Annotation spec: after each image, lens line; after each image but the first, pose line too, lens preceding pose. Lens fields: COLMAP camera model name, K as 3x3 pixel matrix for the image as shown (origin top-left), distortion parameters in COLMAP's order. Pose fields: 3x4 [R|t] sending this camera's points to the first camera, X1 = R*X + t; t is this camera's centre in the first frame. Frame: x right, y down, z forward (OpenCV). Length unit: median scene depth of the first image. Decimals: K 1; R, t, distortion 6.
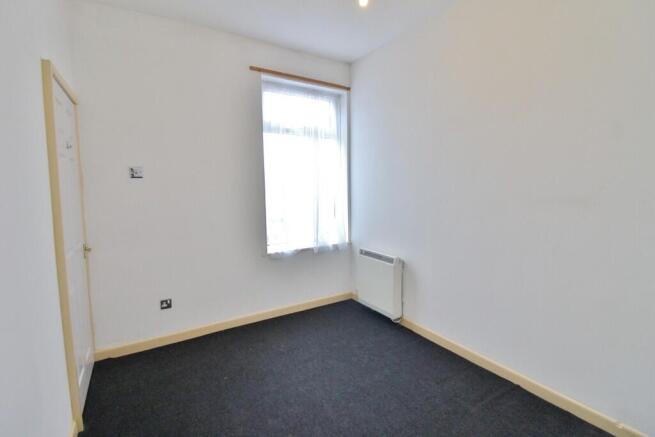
lens RADIAL K [[303.7, 0, 331.2], [0, 303.7, 217.3], [0, 0, 1]] dist [-0.006091, -0.004239]
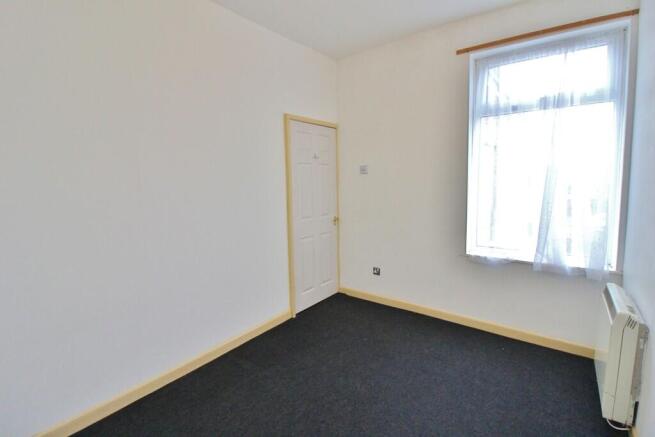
lens RADIAL K [[303.7, 0, 332.2], [0, 303.7, 216.4], [0, 0, 1]] dist [-0.006091, -0.004239]
pose [[0.345939, 0.109445, -0.931852, 0.468900], [-0.090804, 0.992417, 0.082849, -0.028274], [0.933853, 0.055955, 0.353254, 0.296676]]
